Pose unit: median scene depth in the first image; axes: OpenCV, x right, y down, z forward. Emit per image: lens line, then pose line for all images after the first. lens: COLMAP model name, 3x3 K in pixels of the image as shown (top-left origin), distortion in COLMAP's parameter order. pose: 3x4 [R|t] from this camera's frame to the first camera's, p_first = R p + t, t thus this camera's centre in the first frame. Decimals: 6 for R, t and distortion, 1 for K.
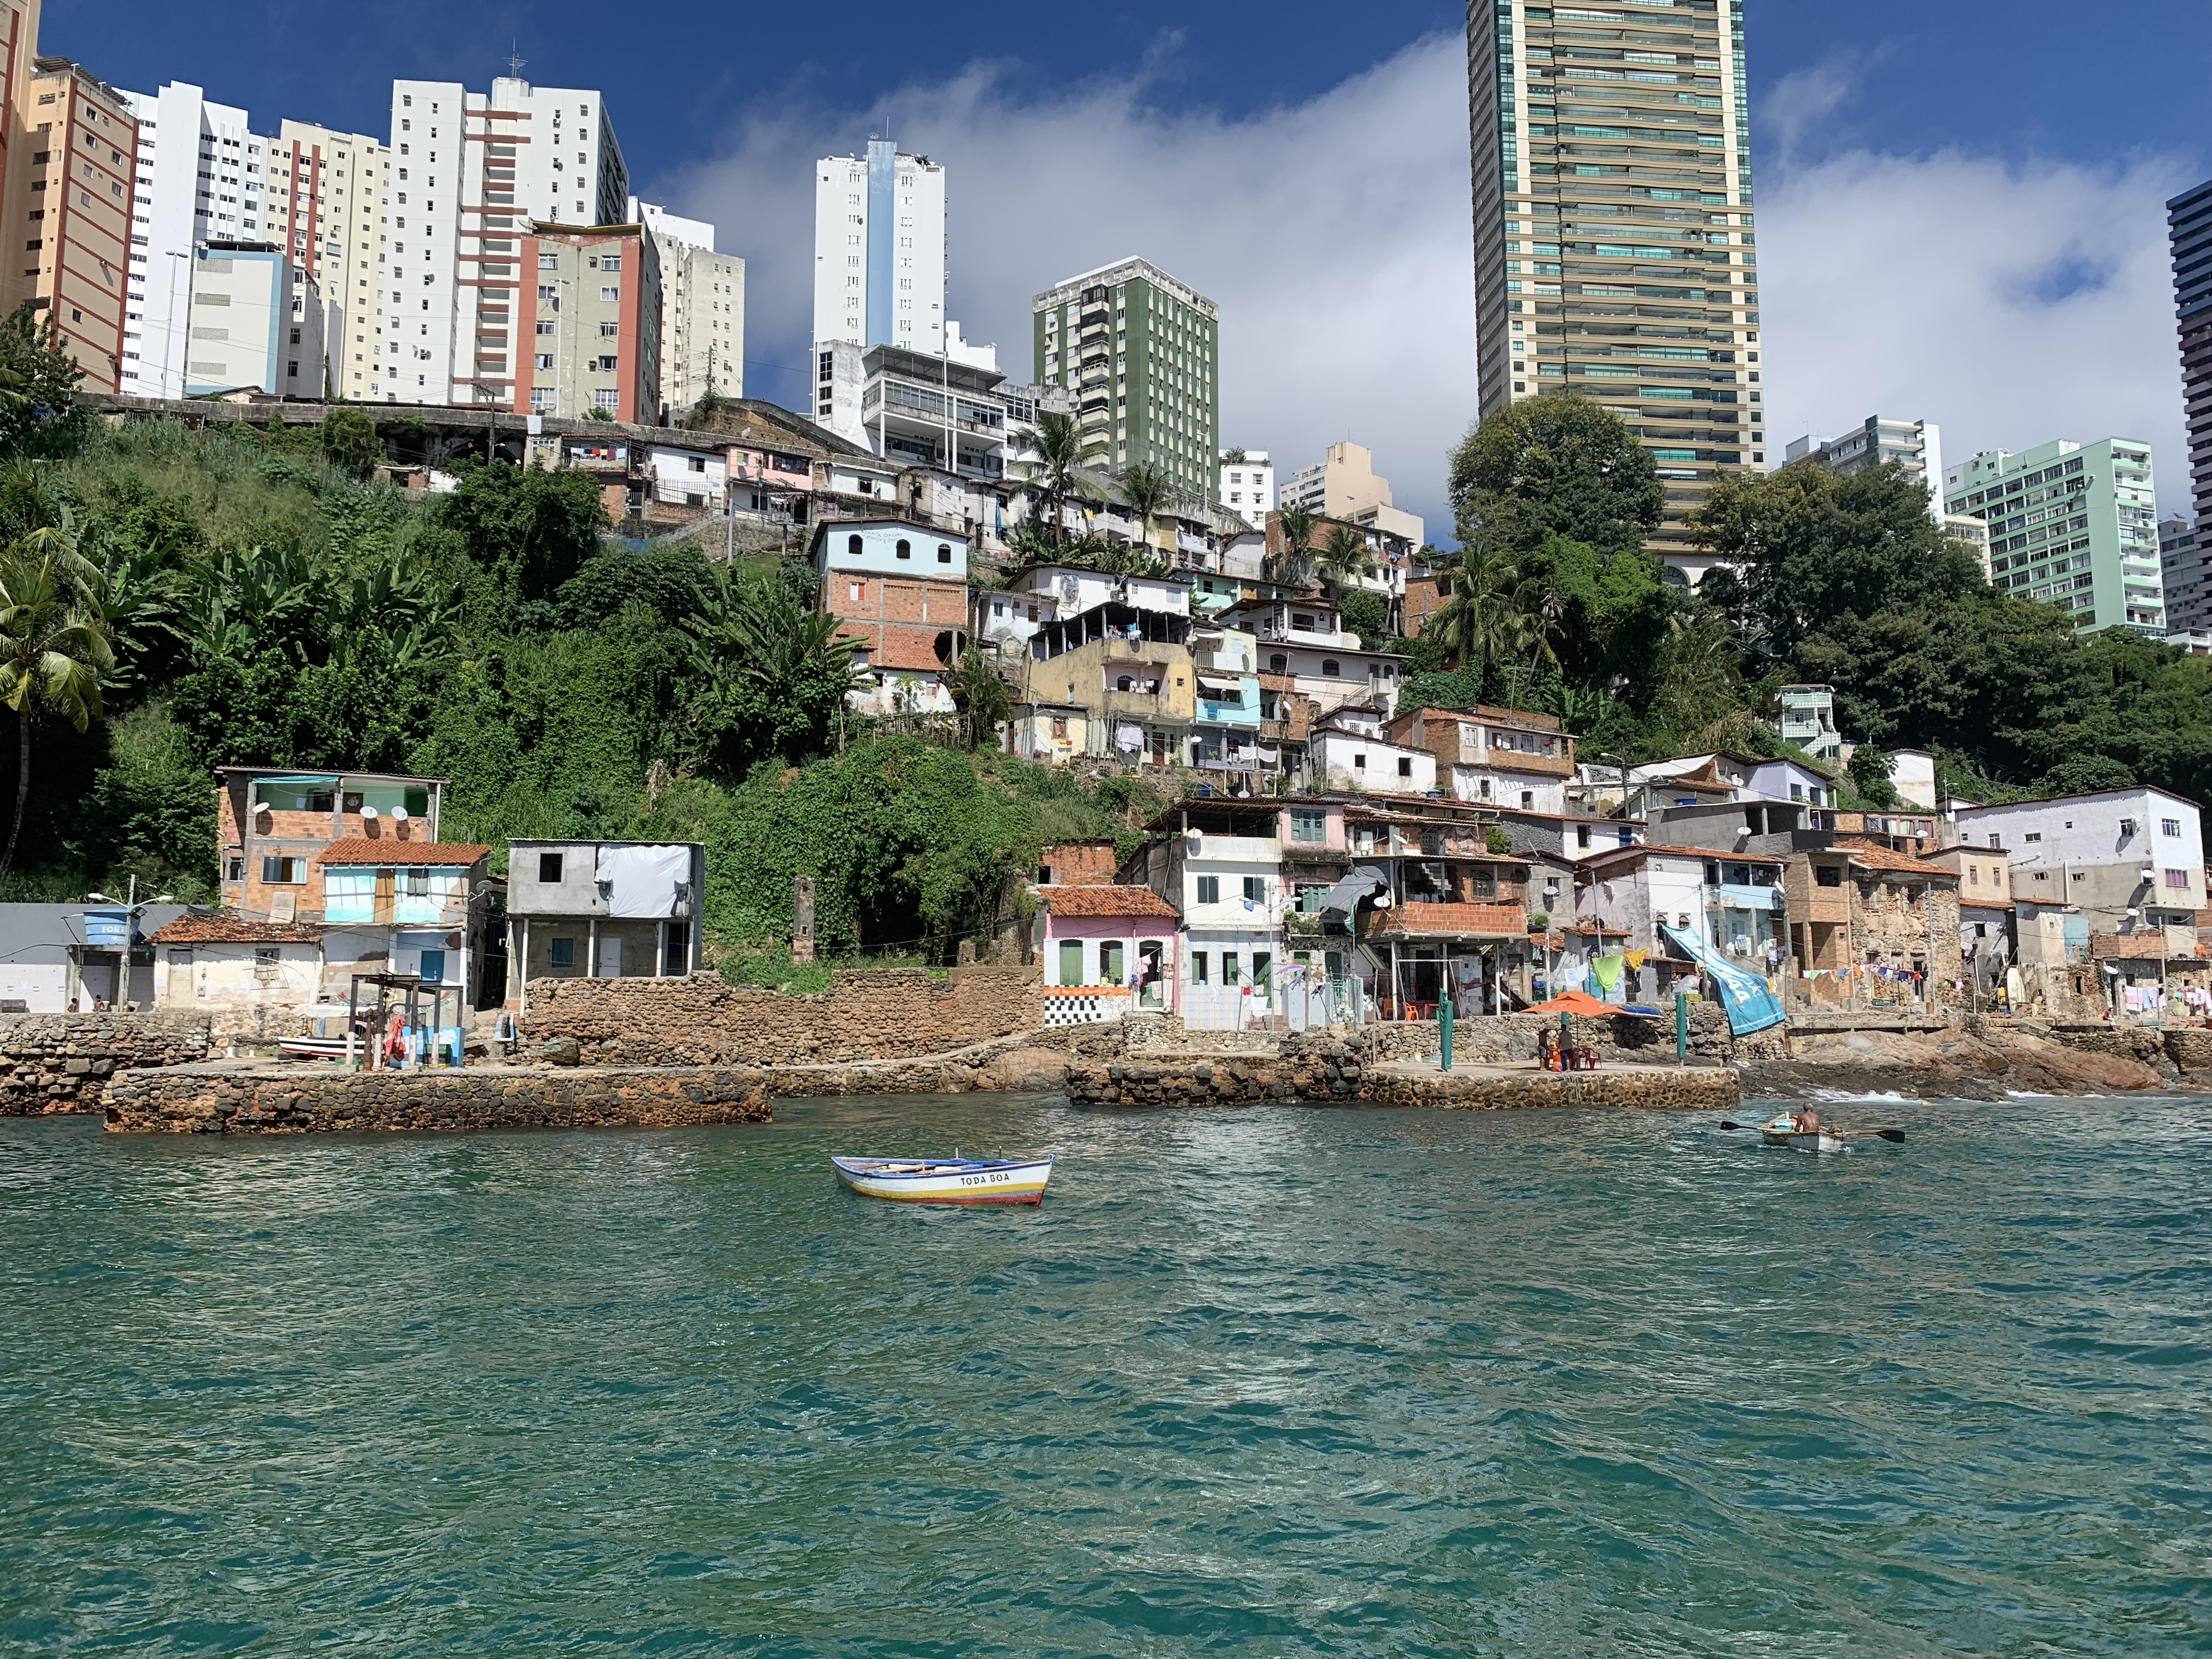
lens RADIAL K [[1624.9, 0, 1163.6], [0, 1624.9, 825.4], [0, 0, 1]] dist [0.059514, -0.128701]
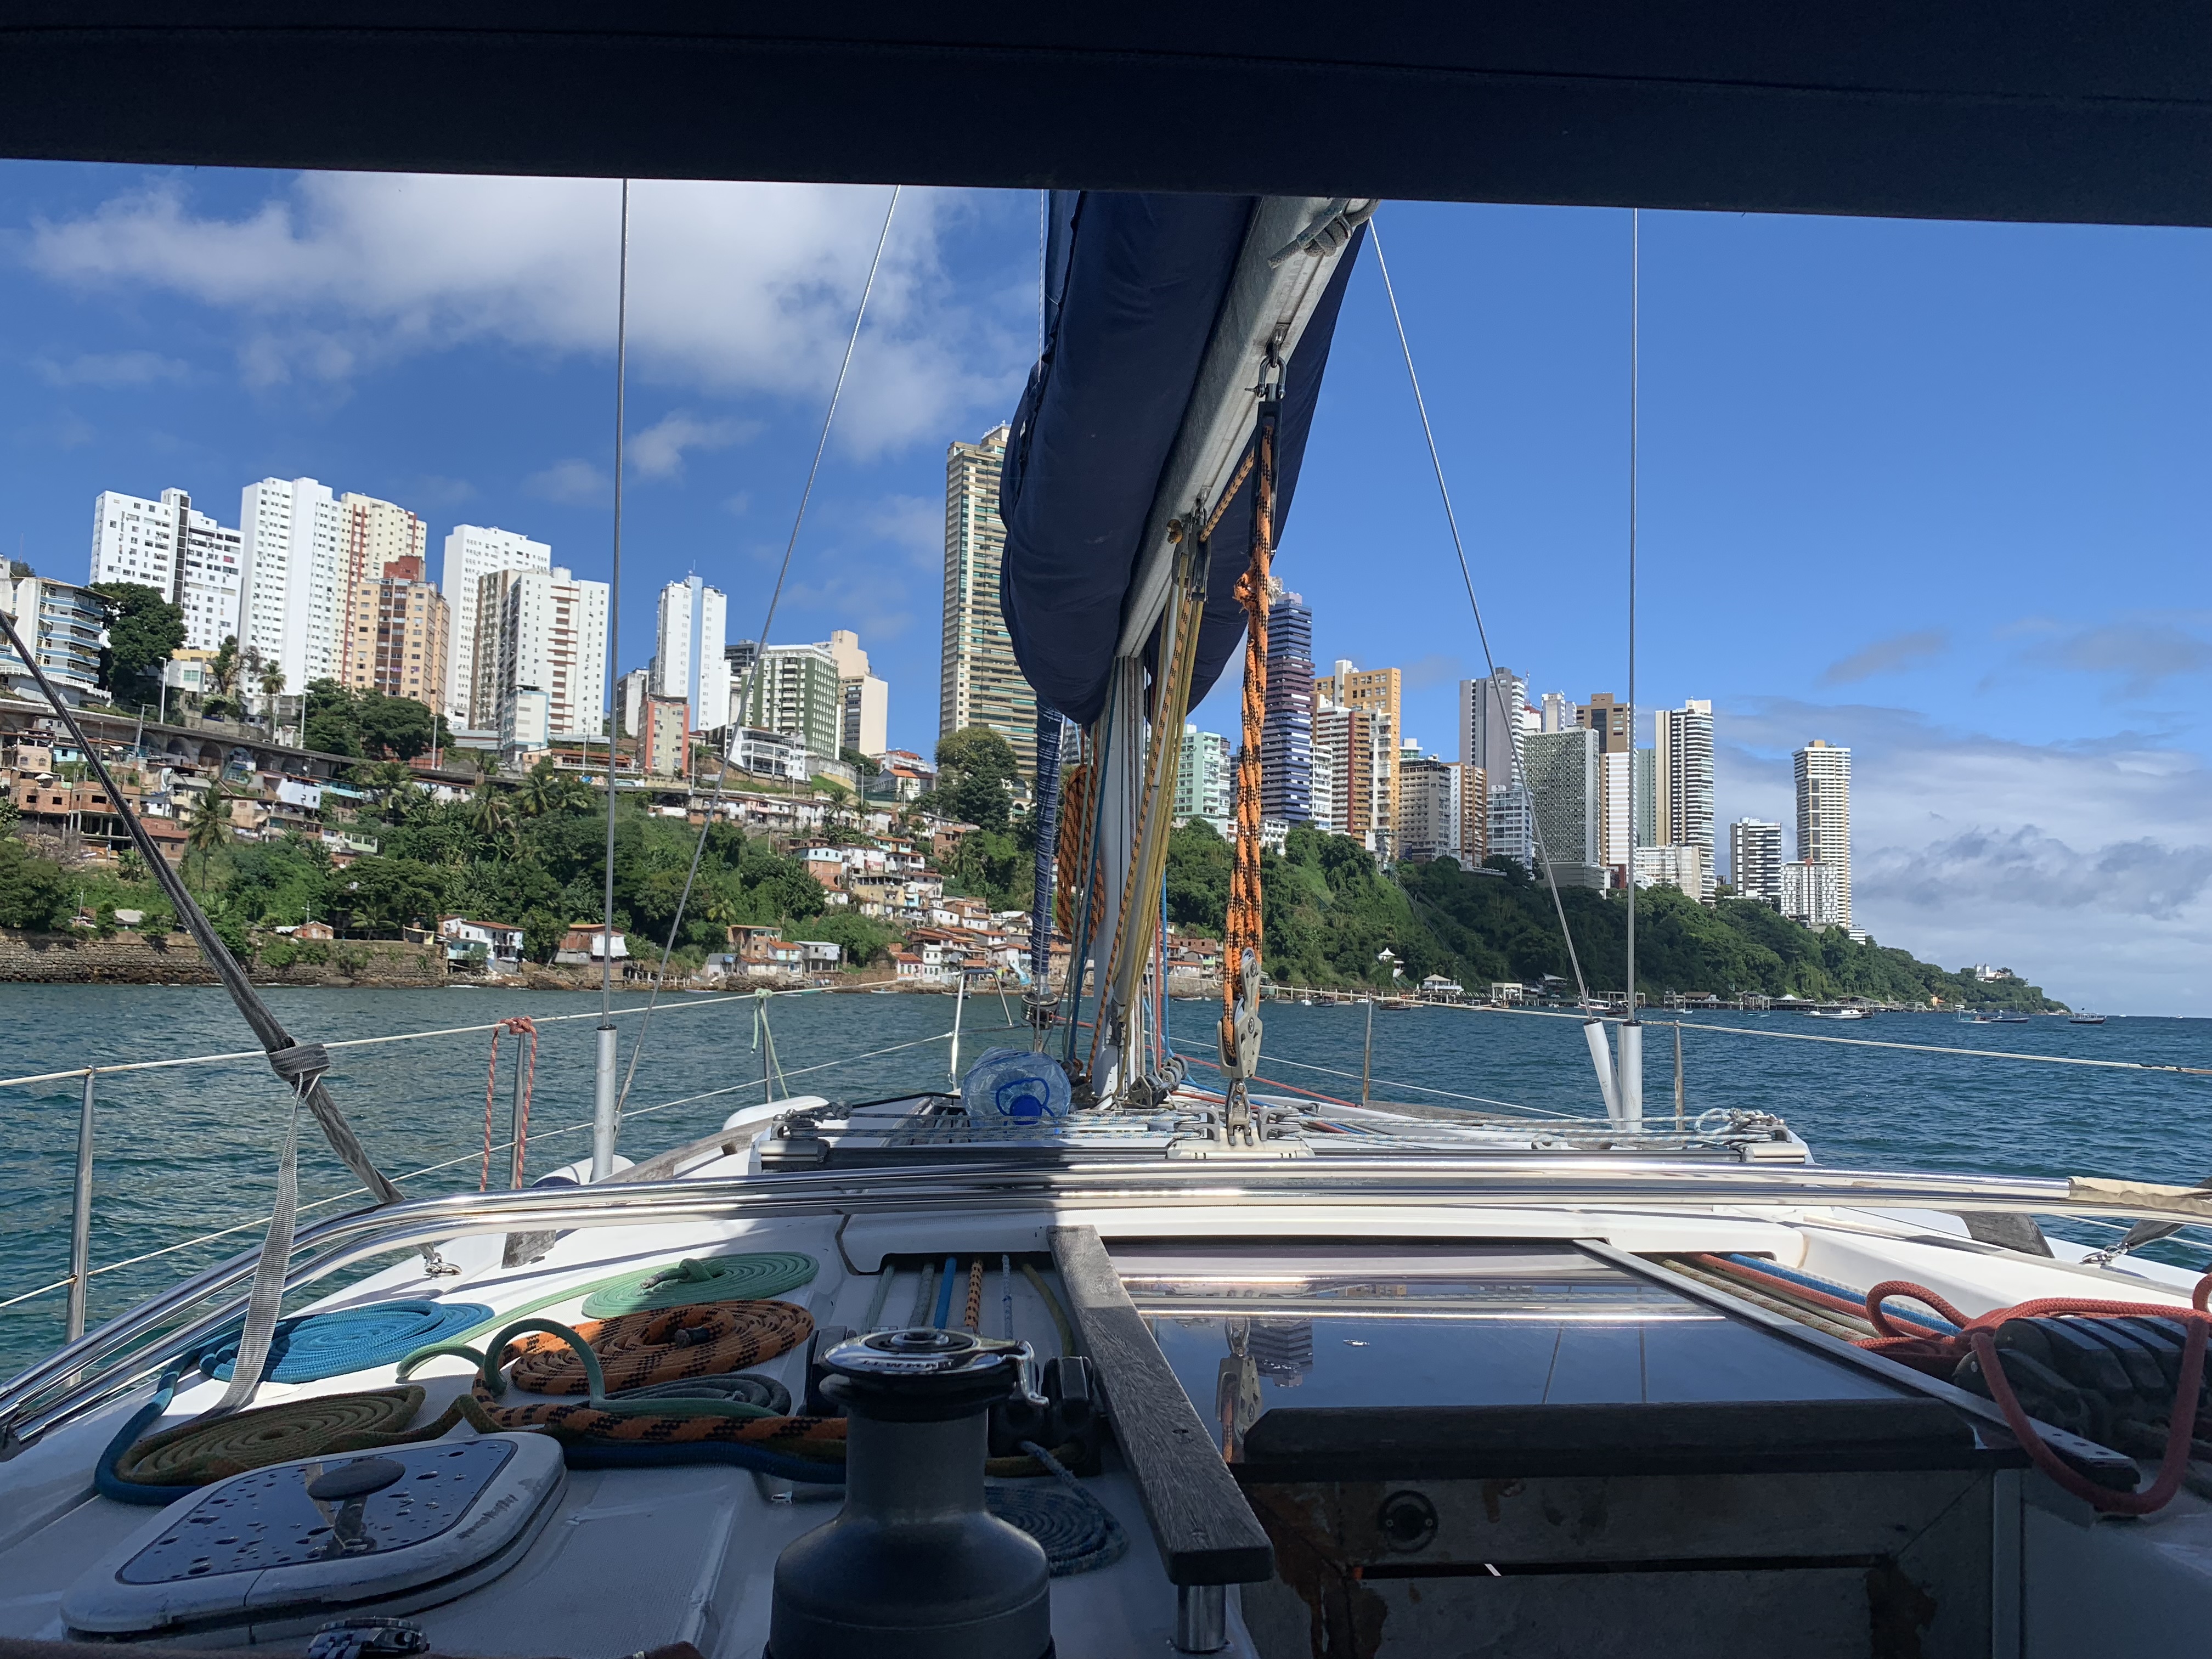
lens RADIAL K [[1624.9, 0, 1163.6], [0, 1624.9, 825.4], [0, 0, 1]] dist [0.059514, -0.128701]
pose [[0.919863, 0.061547, 0.387380, -1.007355], [-0.075904, 0.996876, 0.021855, -0.416707], [-0.384825, -0.049507, 0.921661, -3.109668]]
